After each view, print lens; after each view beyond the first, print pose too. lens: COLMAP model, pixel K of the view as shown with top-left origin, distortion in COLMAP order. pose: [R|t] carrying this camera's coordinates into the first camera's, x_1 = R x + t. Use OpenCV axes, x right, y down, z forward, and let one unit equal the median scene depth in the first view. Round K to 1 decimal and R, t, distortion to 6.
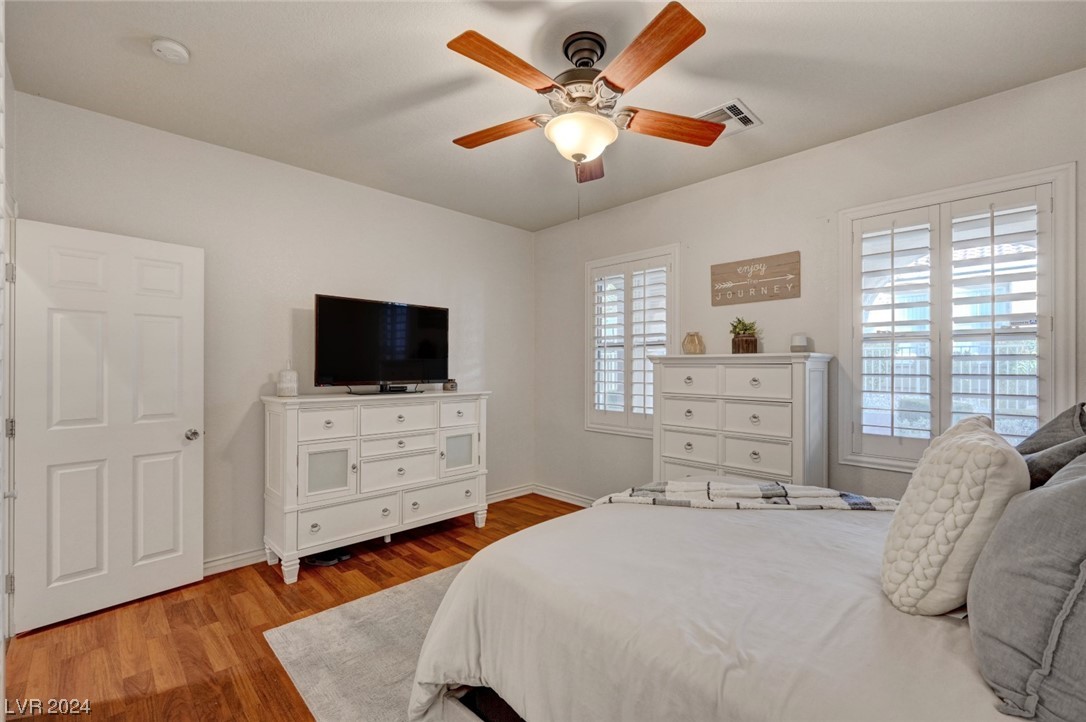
lens RADIAL K [[477.7, 0, 544.5], [0, 477.7, 376.1], [0, 0, 1]] dist [-0.000138, -0.000075]
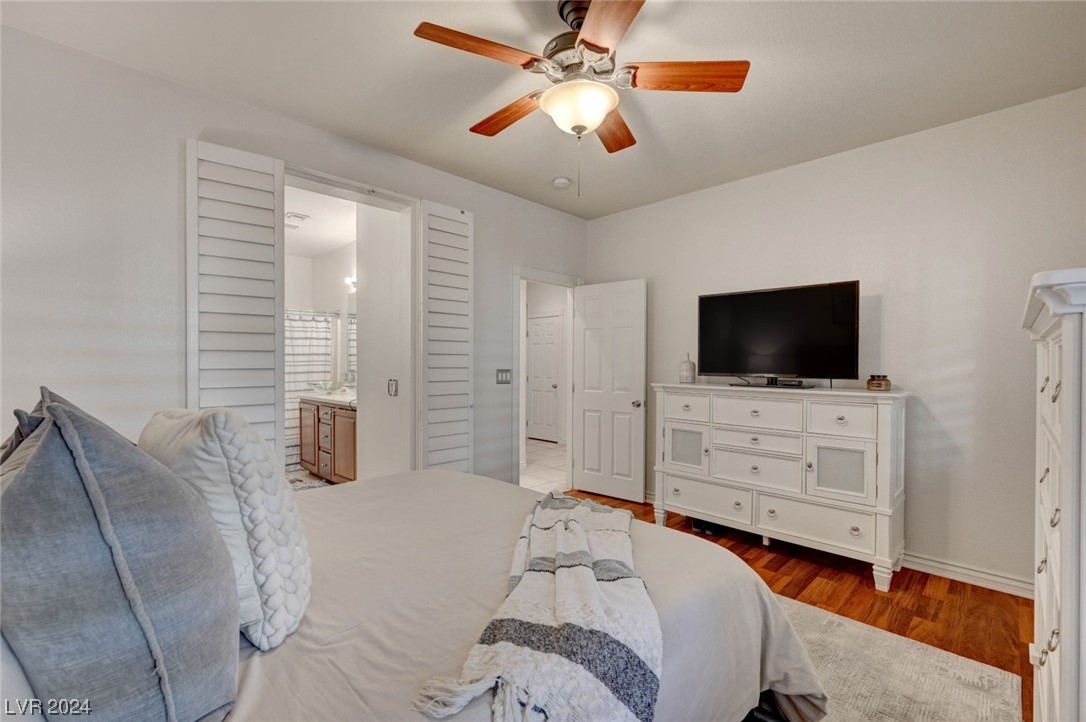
lens RADIAL K [[459.1, 0, 547.8], [0, 459.1, 366.3], [0, 0, 1]] dist [0.000213, 0.000041]
pose [[0.019631, 0.015546, -0.999686, 0.583399], [-0.016372, 0.999750, 0.015226, -0.010452], [0.999673, 0.016068, 0.019880, 0.565313]]
